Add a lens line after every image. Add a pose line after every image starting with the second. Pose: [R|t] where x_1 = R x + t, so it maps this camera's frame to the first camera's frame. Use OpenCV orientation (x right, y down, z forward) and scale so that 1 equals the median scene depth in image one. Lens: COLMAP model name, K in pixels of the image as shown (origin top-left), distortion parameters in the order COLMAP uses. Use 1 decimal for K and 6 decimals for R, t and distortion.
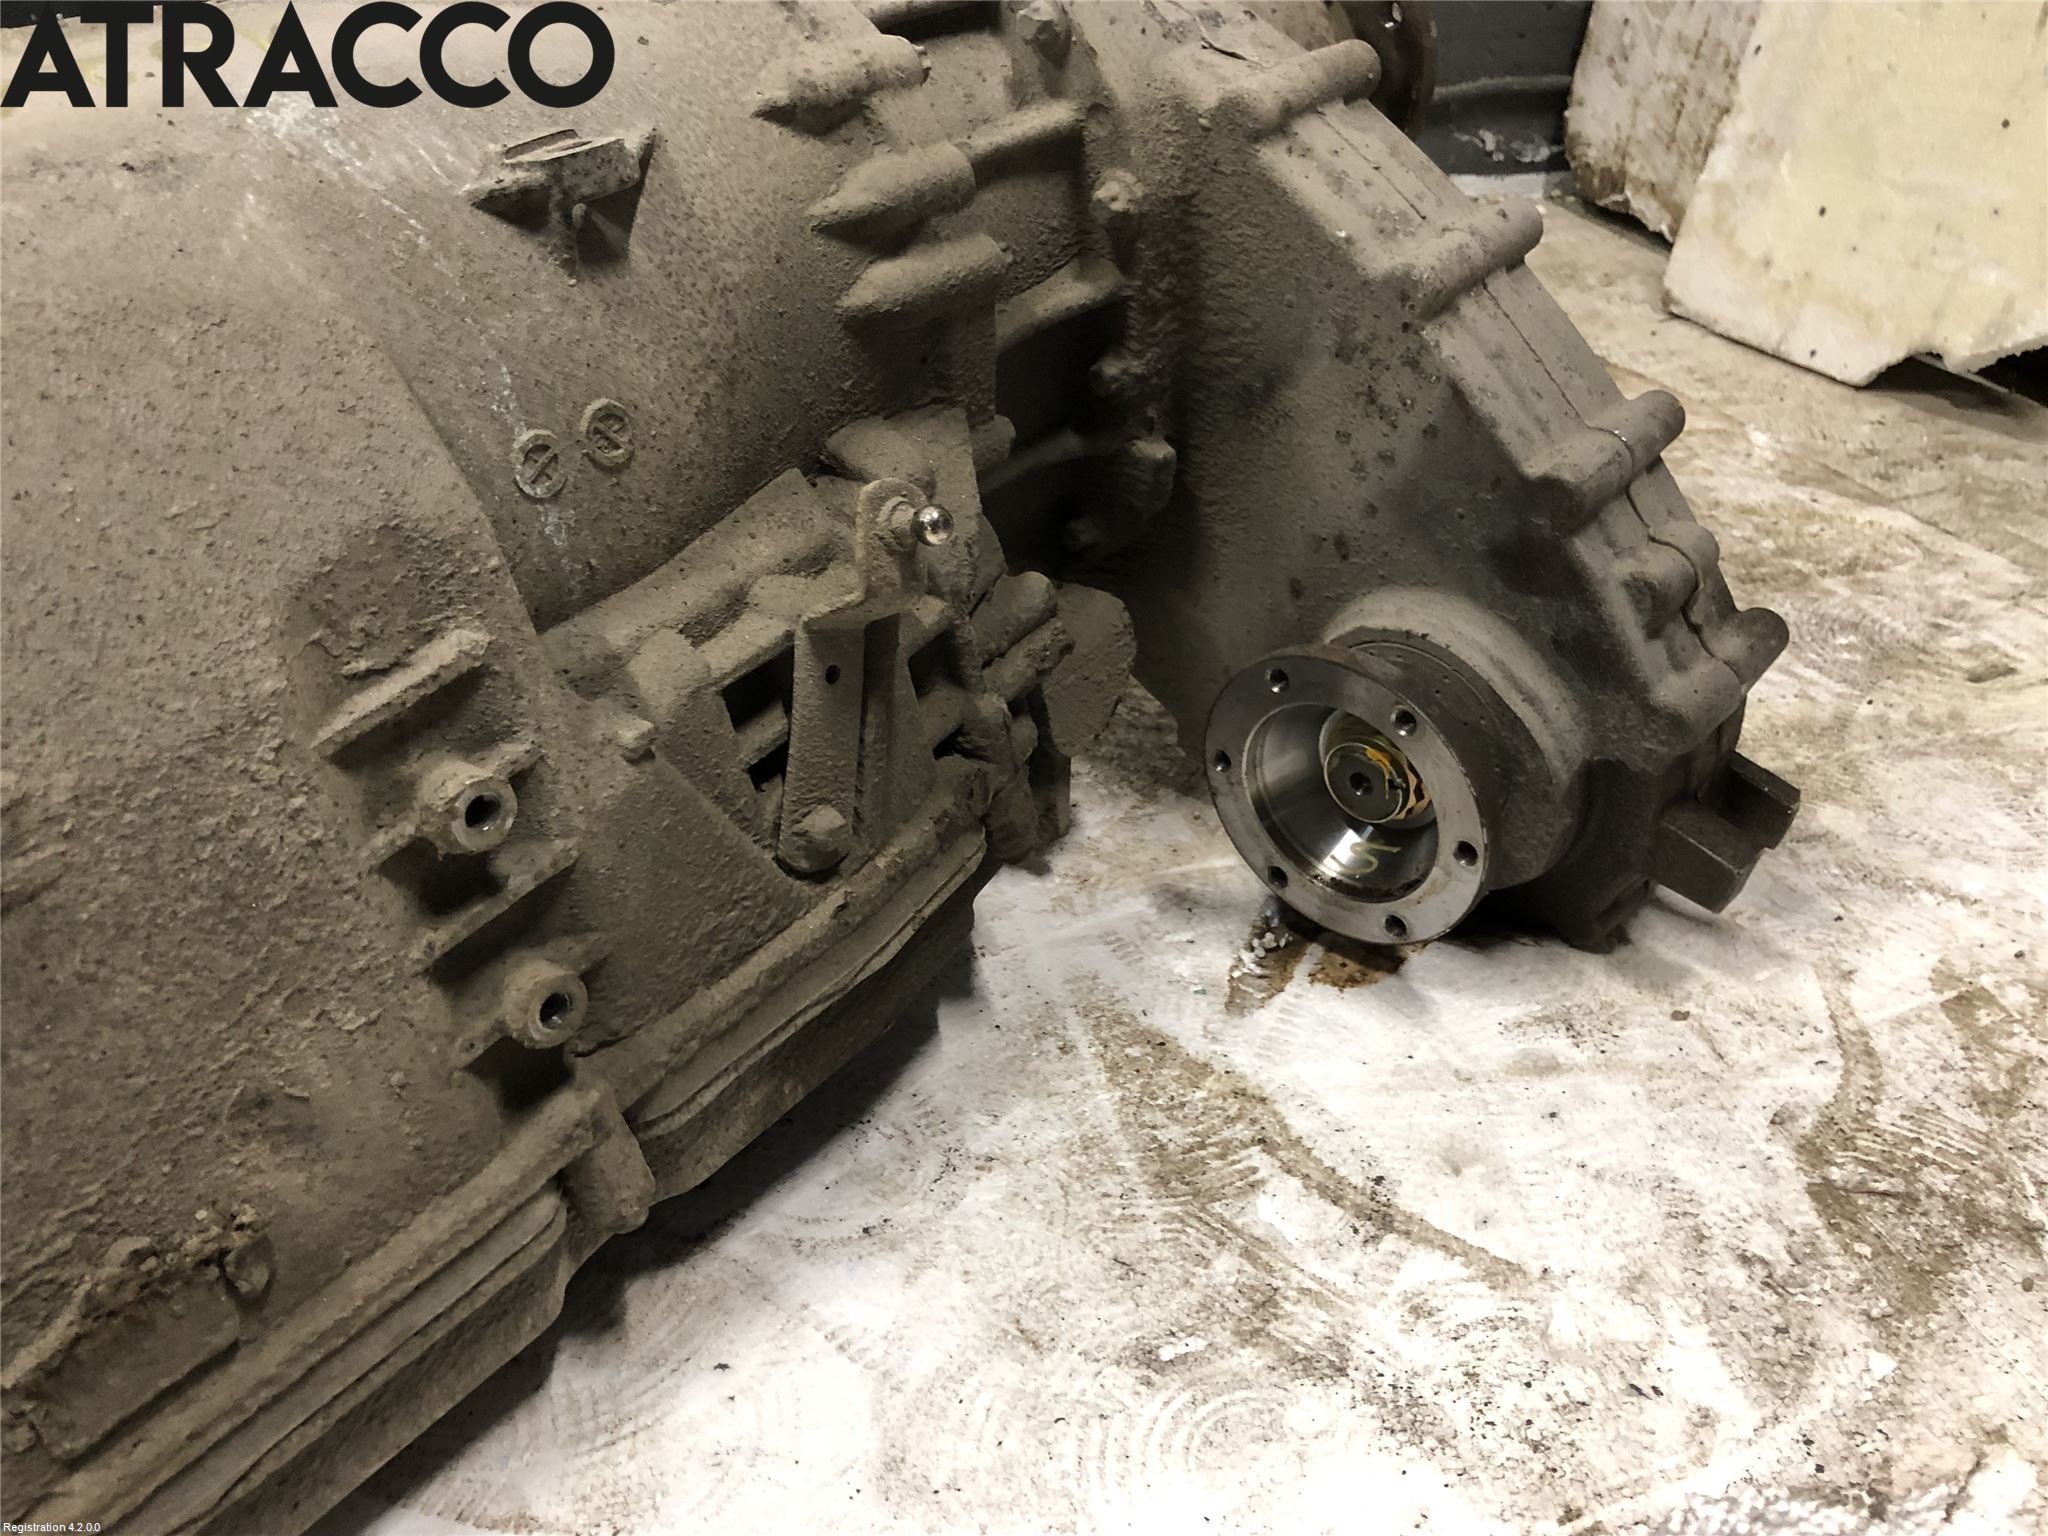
lens RADIAL K [[1766.2, 0, 1003.6], [0, 1766.2, 772.1], [0, 0, 1]] dist [-0.016459, 0.062761]
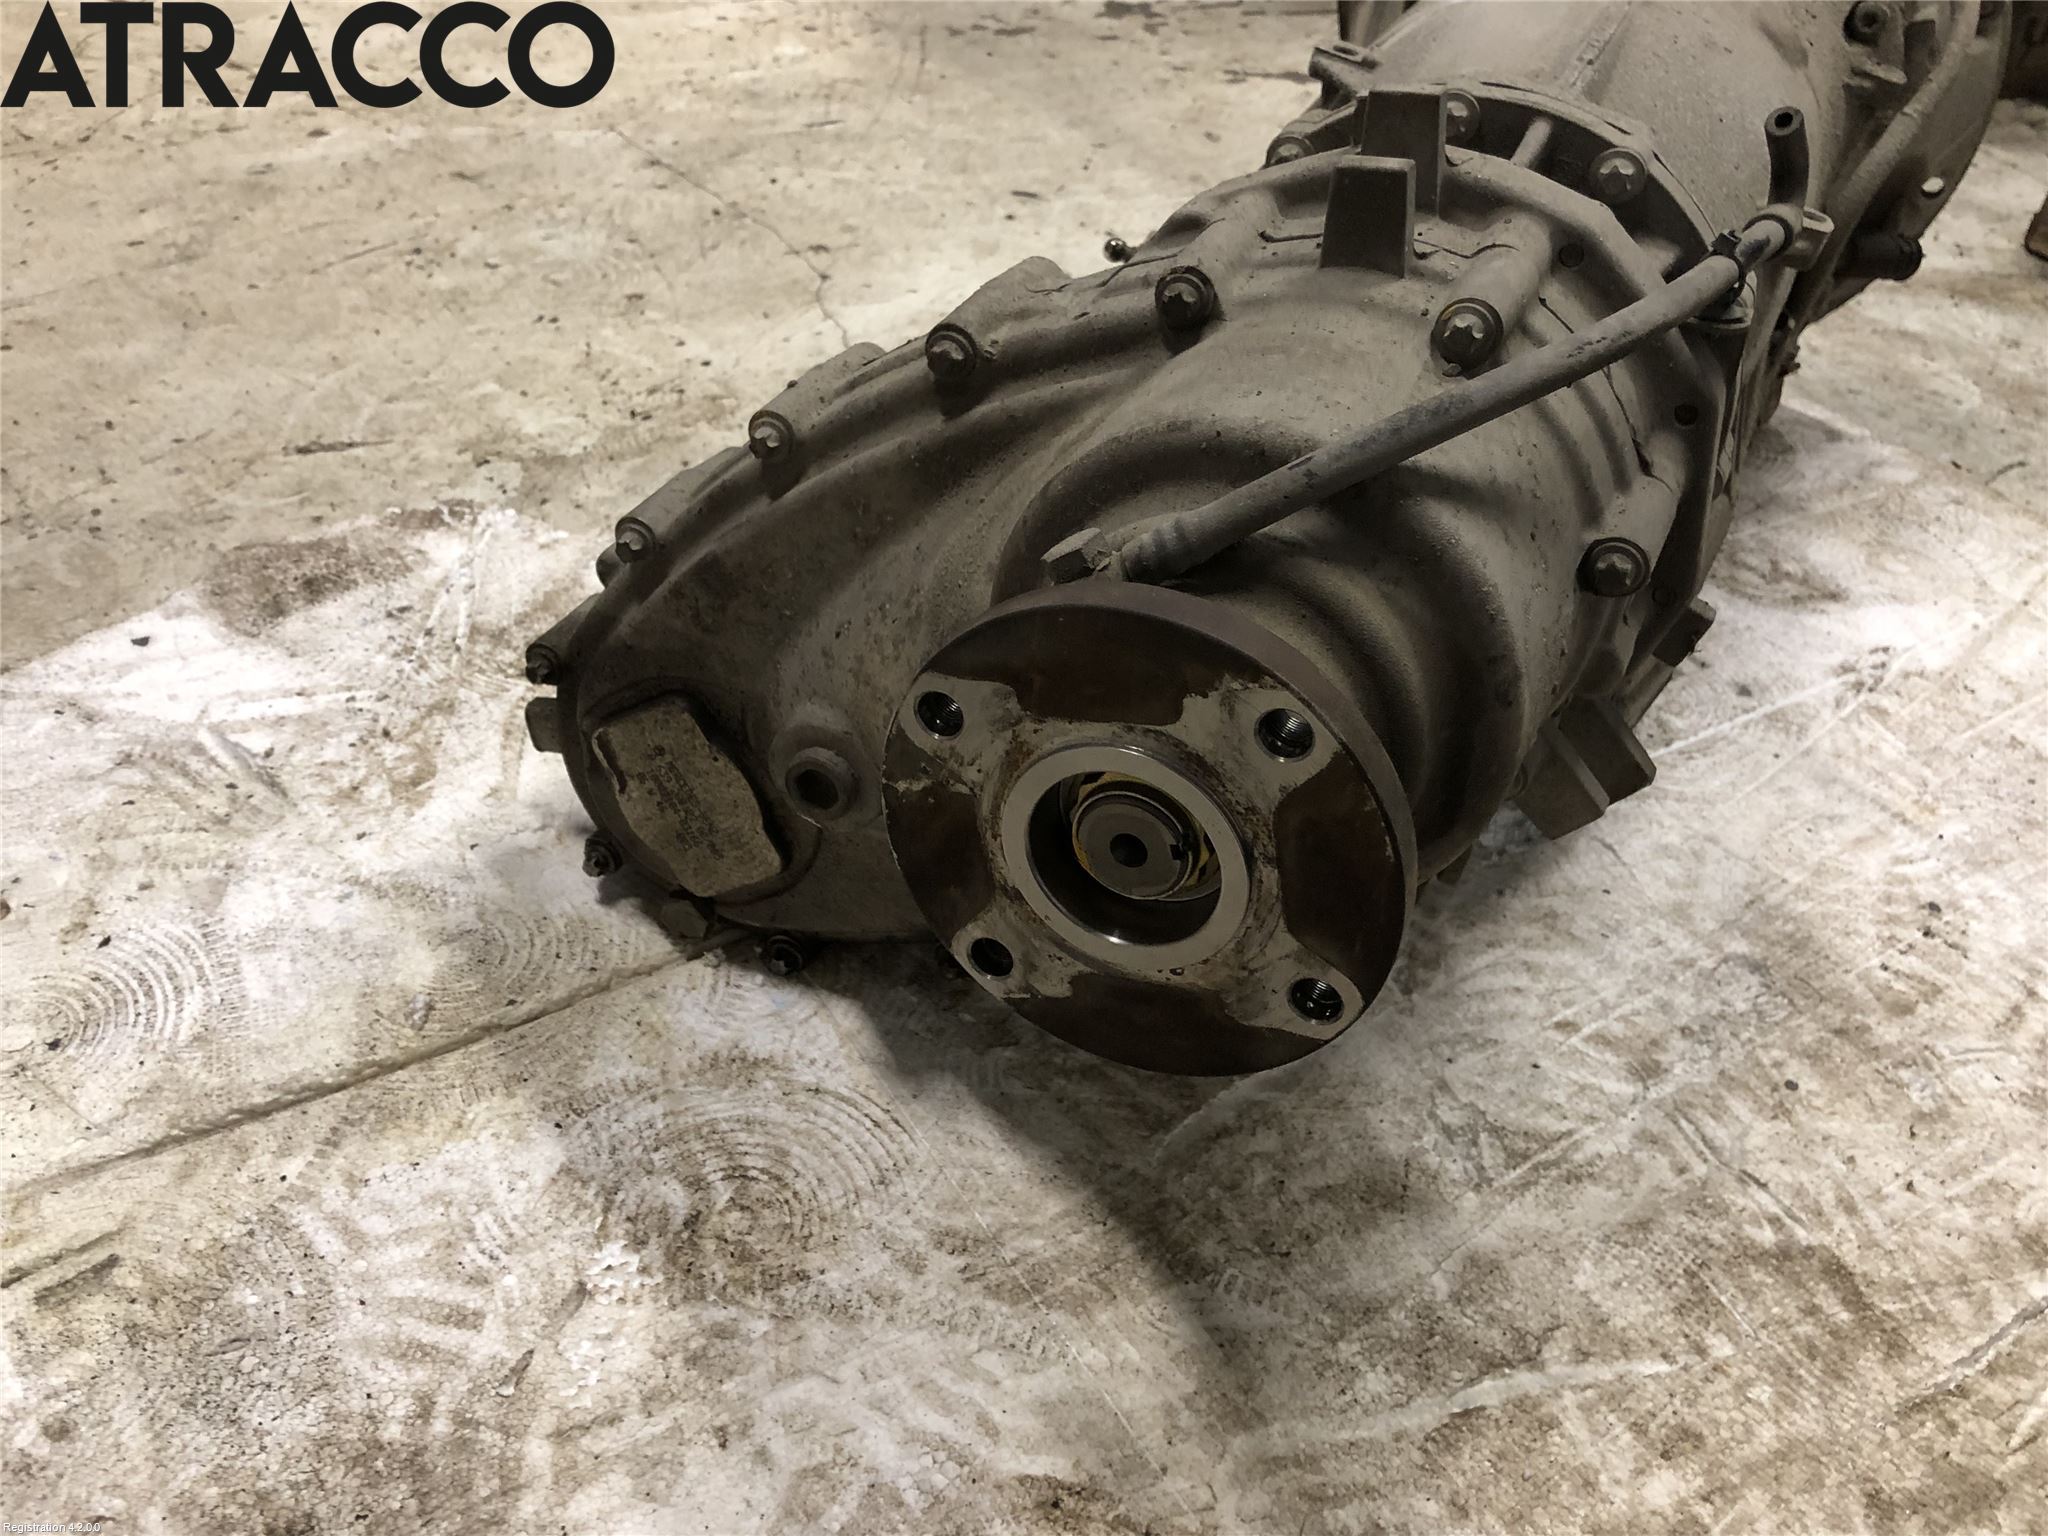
lens RADIAL K [[1790.0, 0, 996.5], [0, 1790.0, 766.9], [0, 0, 1]] dist [-0.013909, 0.017323]
pose [[-0.955847, 0.170249, -0.239525, 0.504908], [-0.169013, 0.348297, 0.922022, -1.352496], [0.240399, 0.921794, -0.304144, 1.705741]]
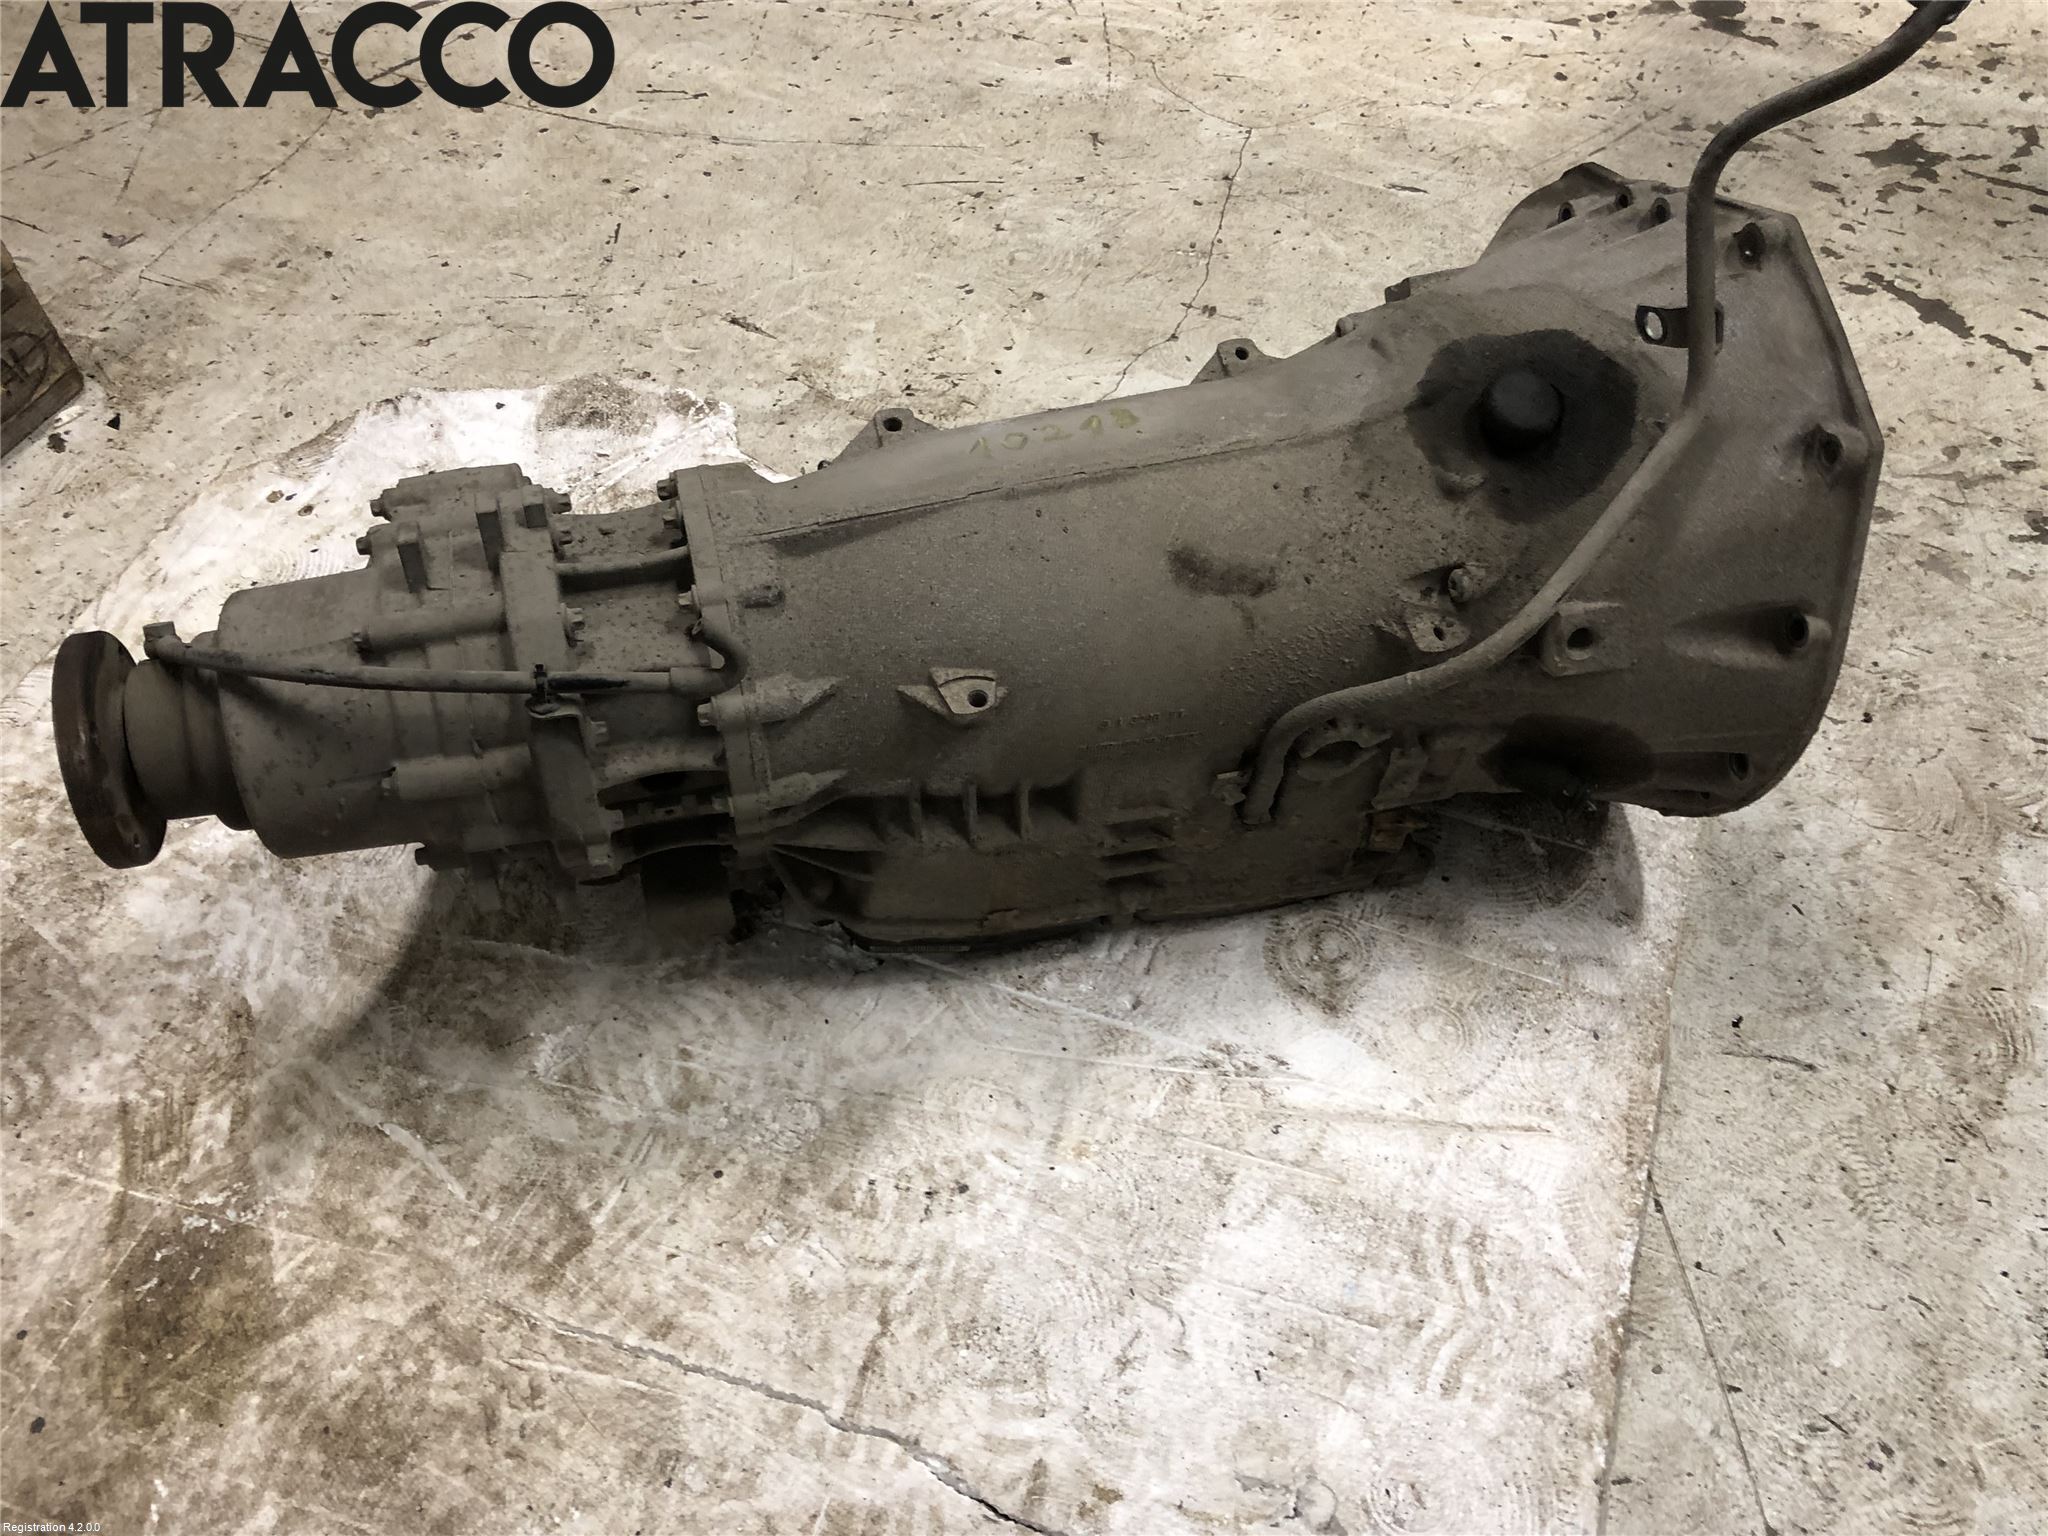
lens RADIAL K [[1766.2, 0, 1003.6], [0, 1766.2, 772.1], [0, 0, 1]] dist [-0.016459, 0.062761]
pose [[-0.821681, -0.395695, 0.410203, -1.261514], [0.349950, 0.217810, 0.911095, -1.955041], [-0.449861, 0.892180, -0.040496, 1.187042]]
